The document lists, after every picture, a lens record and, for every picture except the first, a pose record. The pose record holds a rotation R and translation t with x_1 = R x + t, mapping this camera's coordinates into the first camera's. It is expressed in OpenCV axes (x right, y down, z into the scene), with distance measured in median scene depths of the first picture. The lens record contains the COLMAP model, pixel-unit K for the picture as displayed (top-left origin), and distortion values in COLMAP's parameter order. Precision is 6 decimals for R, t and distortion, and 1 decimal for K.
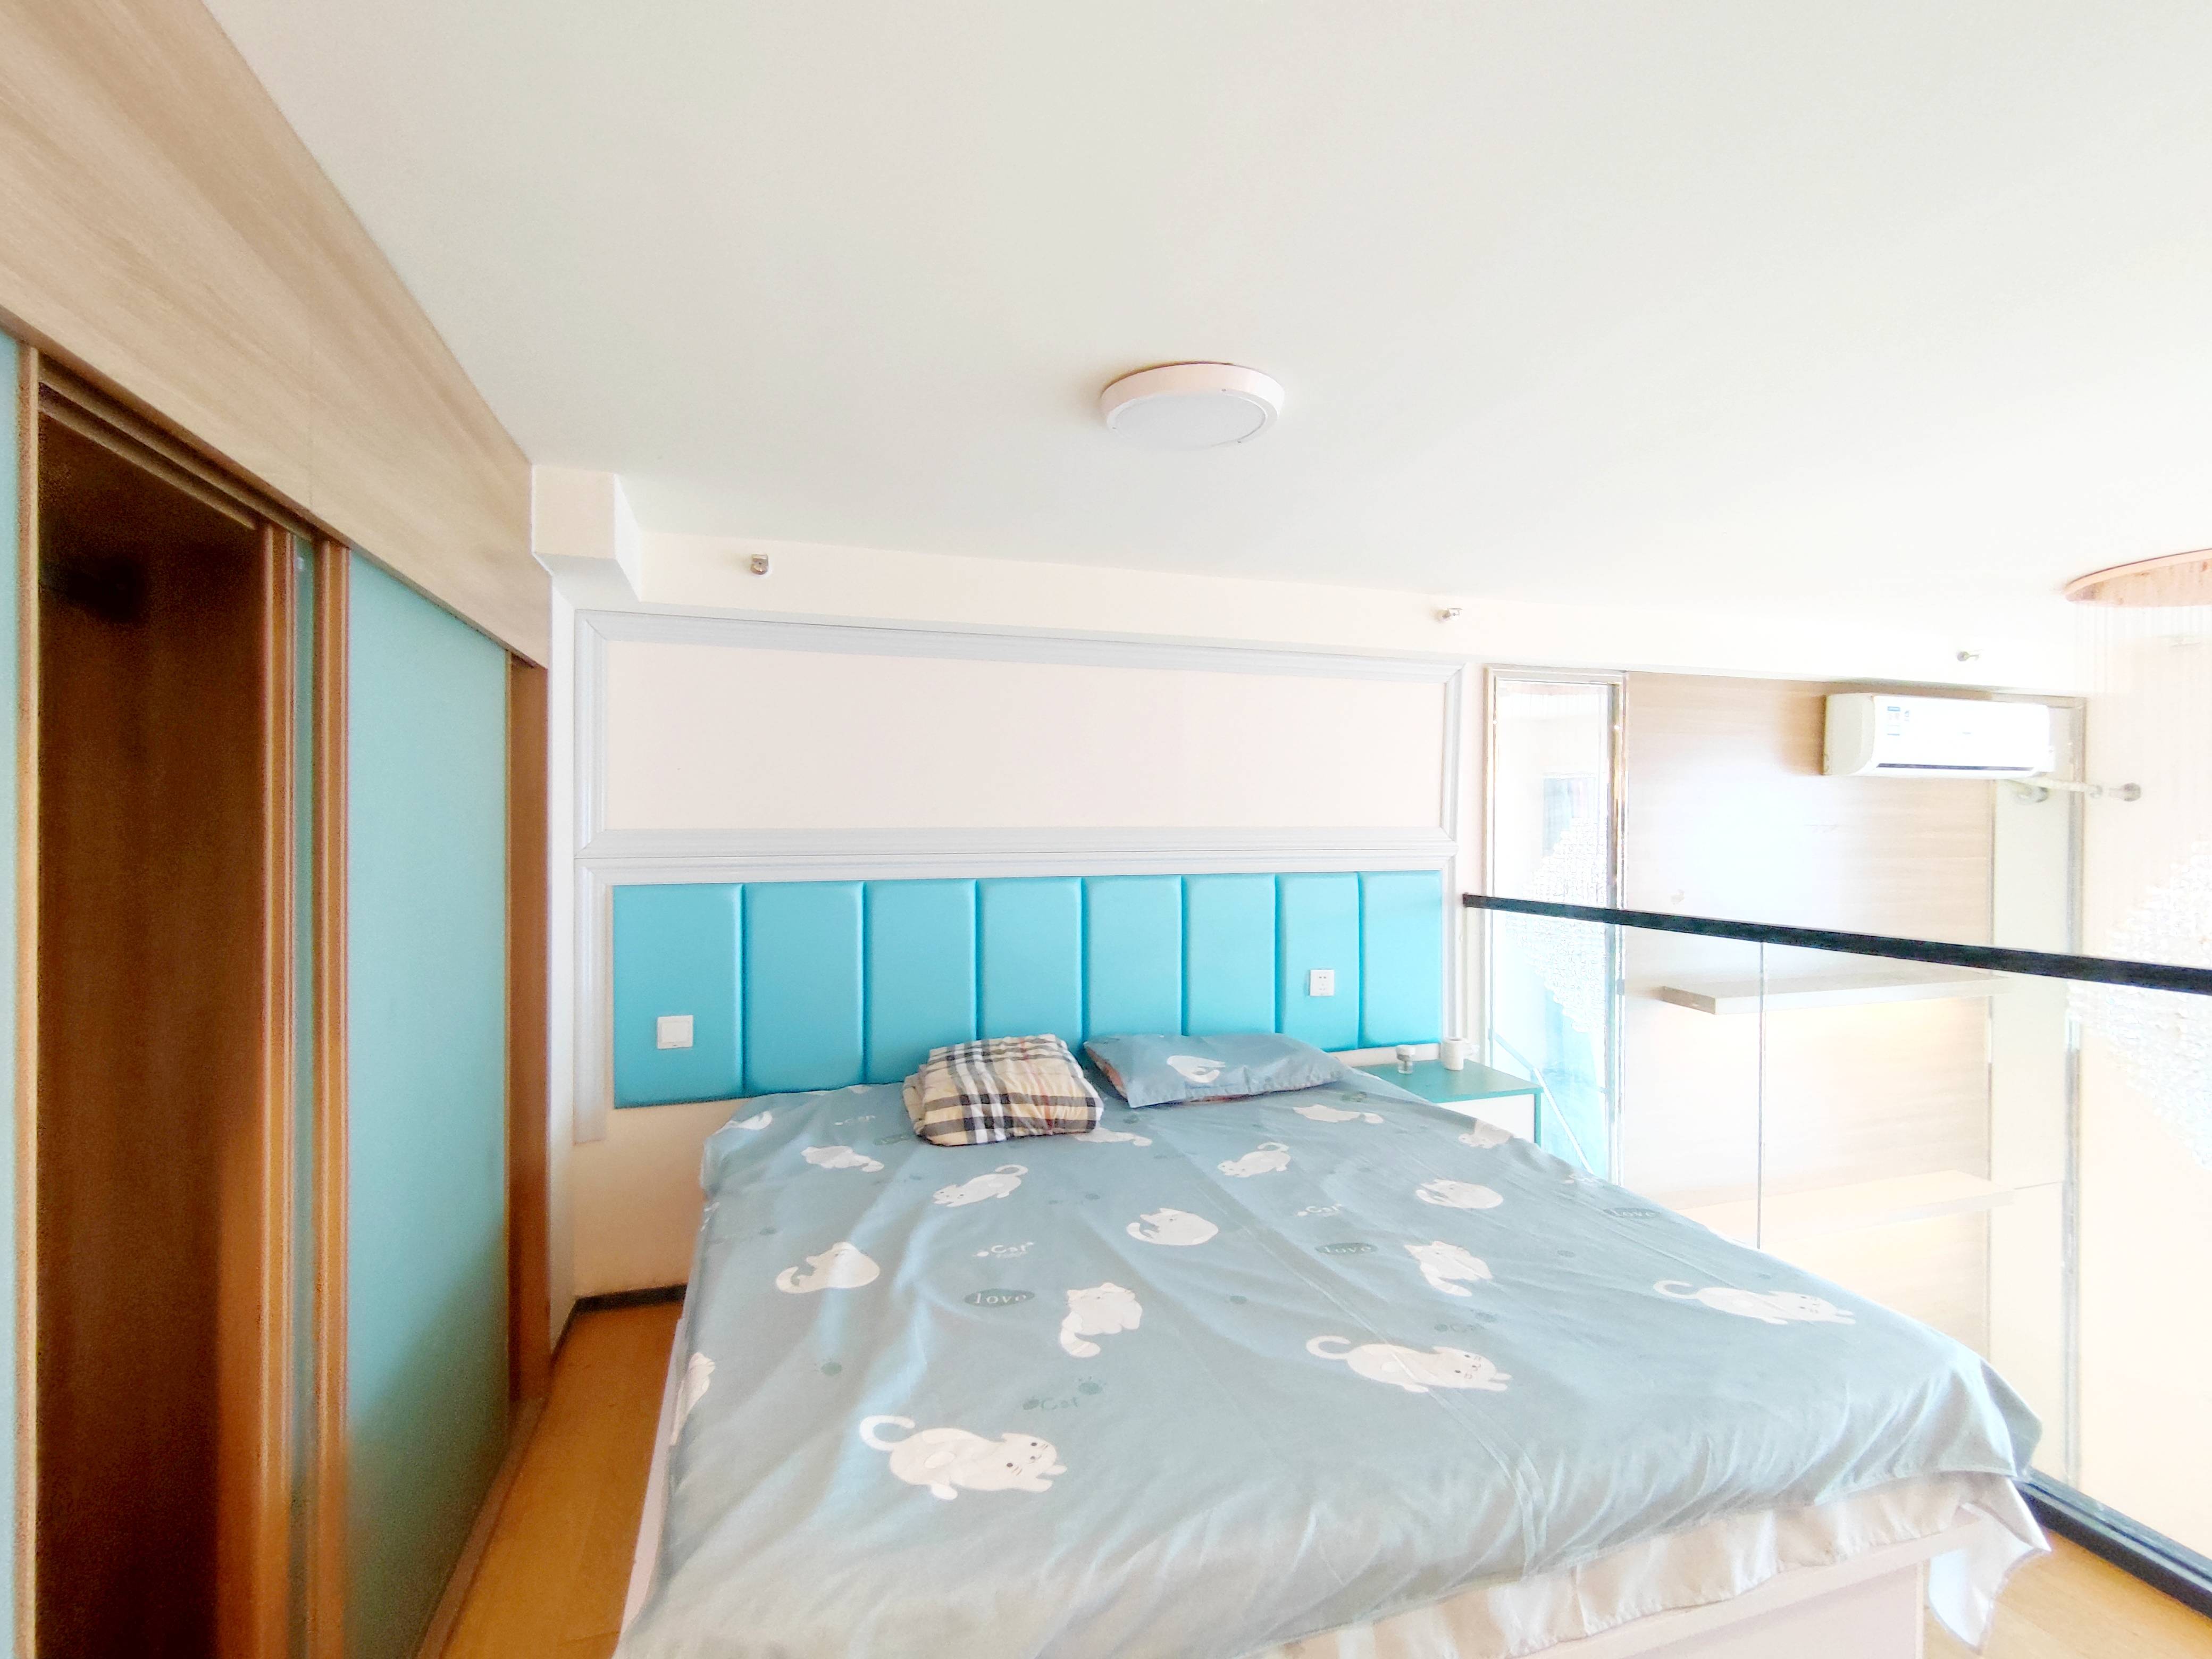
lens RADIAL K [[1018.7, 0, 1106.0], [0, 1018.7, 829.5], [0, 0, 1]] dist [-0.002705, -0.000287]
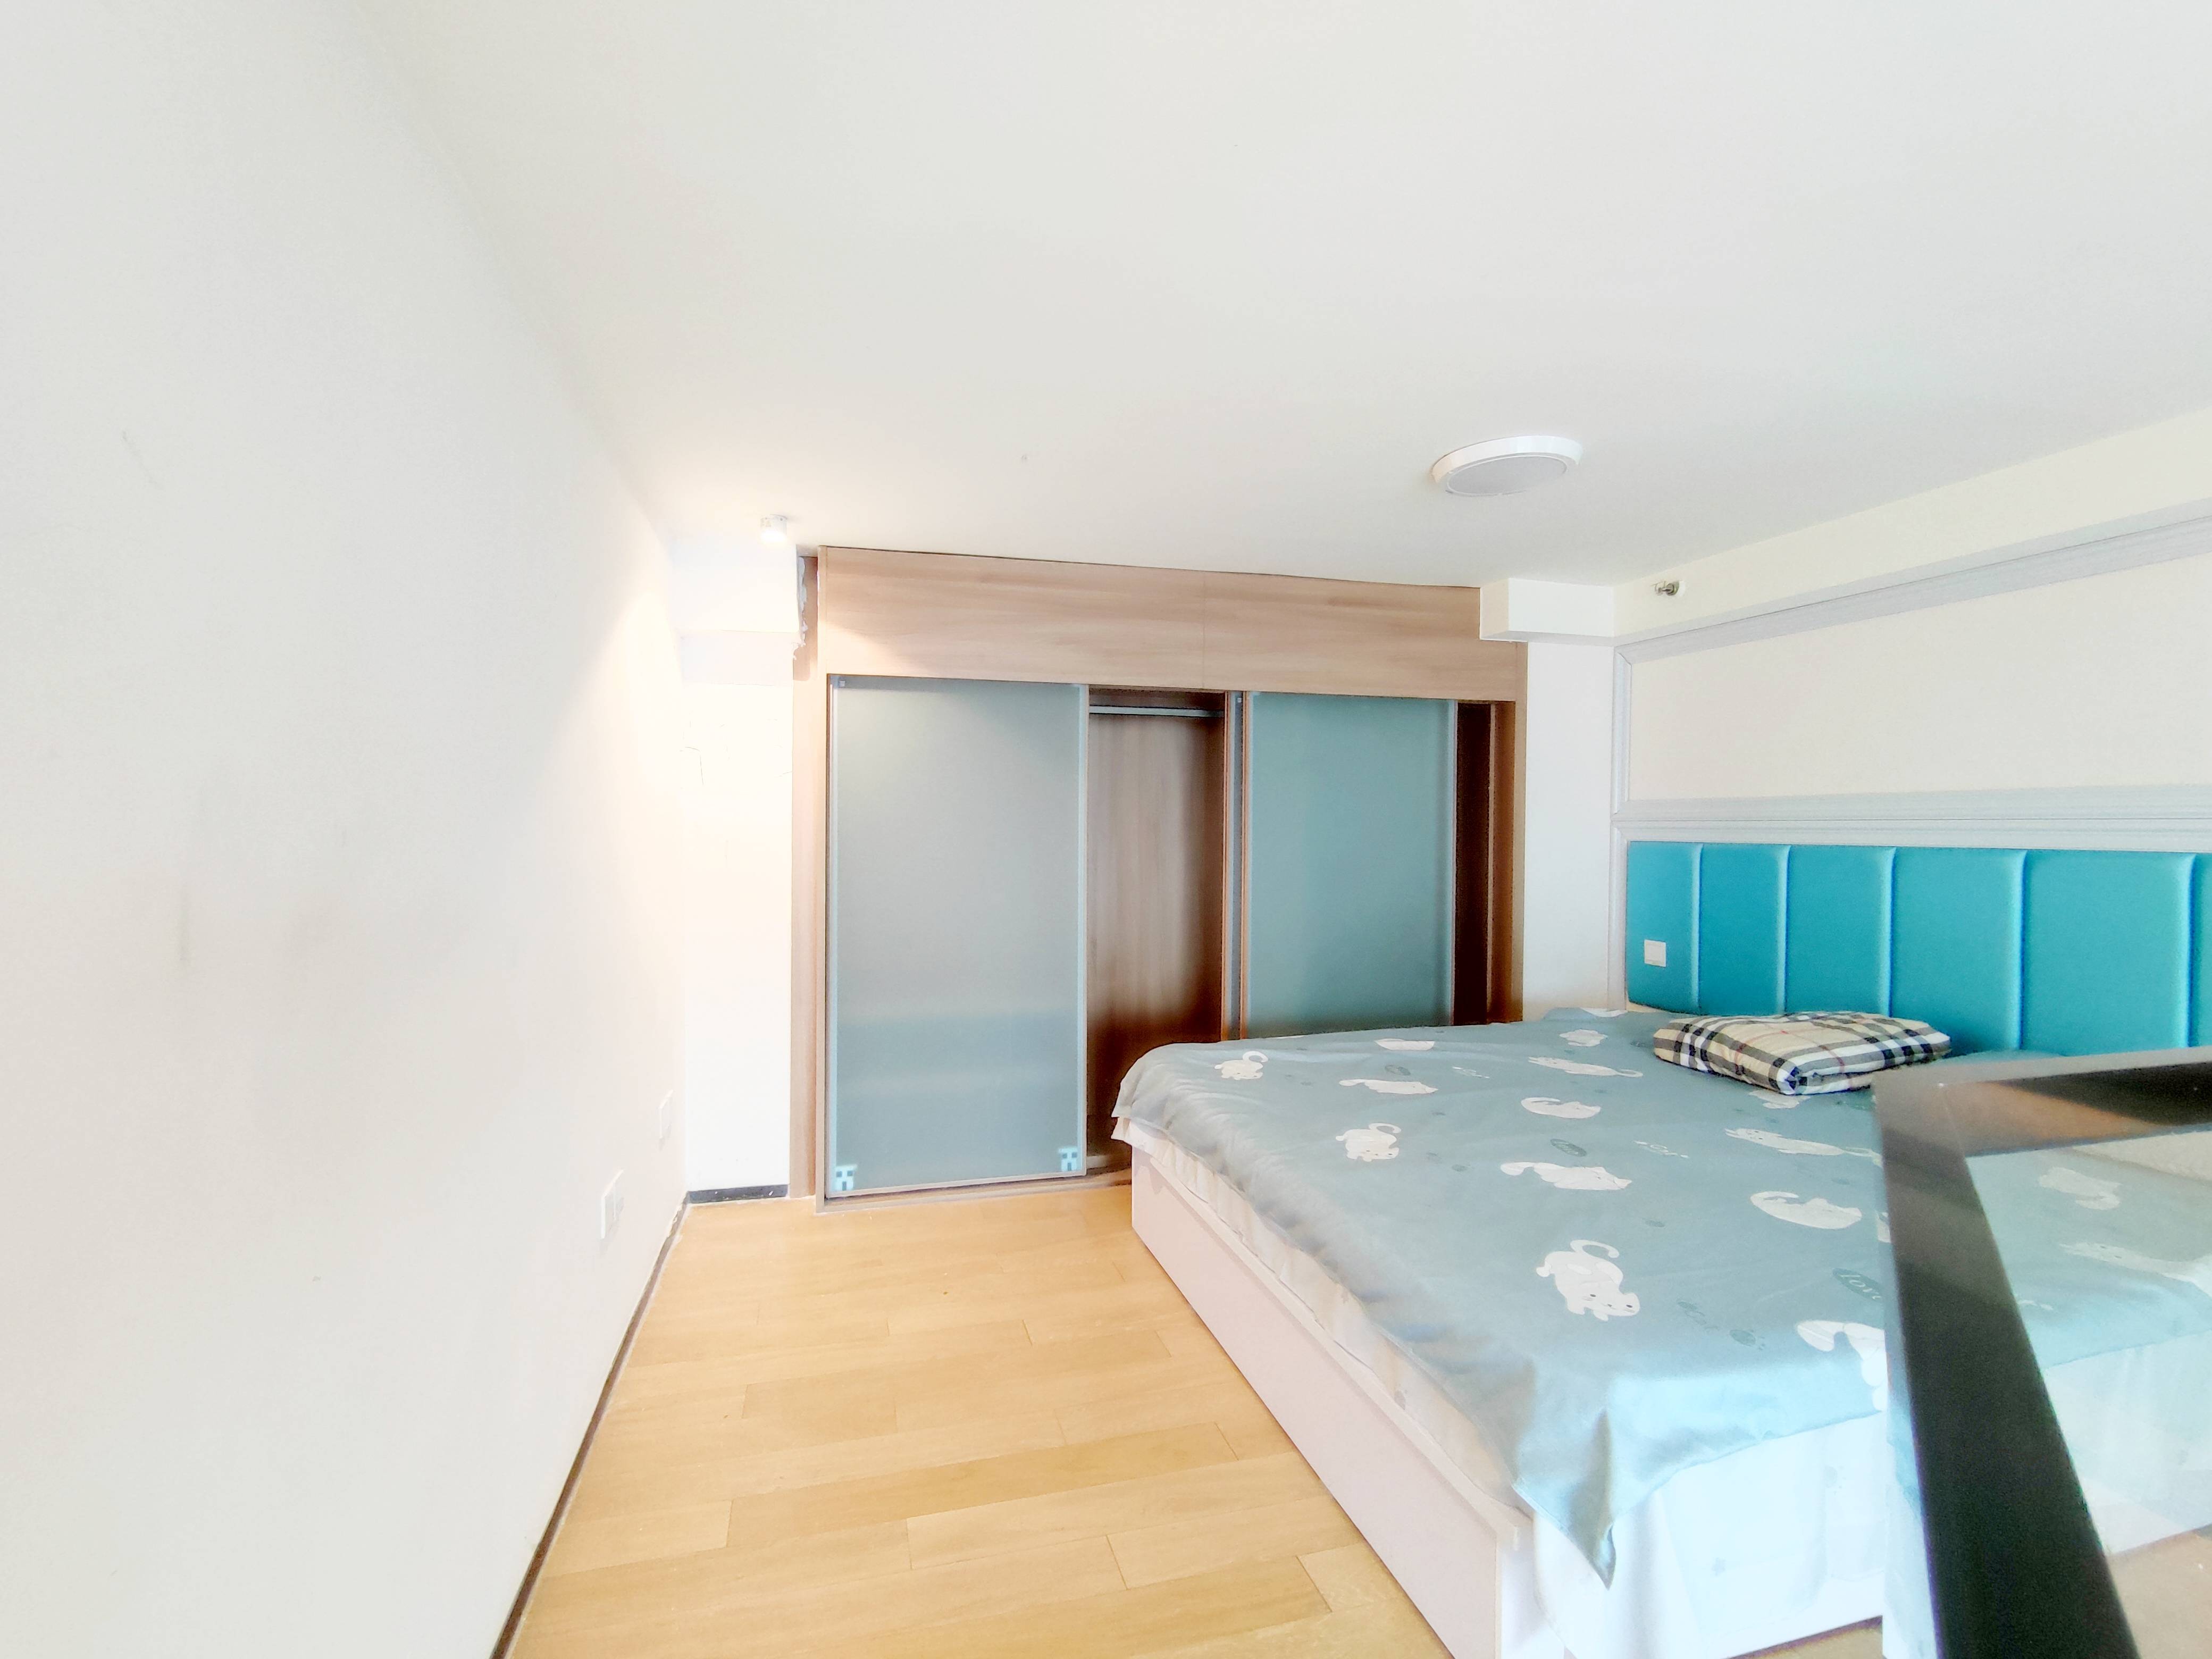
lens RADIAL K [[1018.7, 0, 1106.0], [0, 1018.7, 829.5], [0, 0, 1]] dist [-0.002705, -0.000287]
pose [[-0.047515, 0.011559, -0.998804, 1.240622], [-0.008445, 0.999893, 0.011973, 0.038678], [0.998835, 0.009004, -0.047412, 0.469507]]
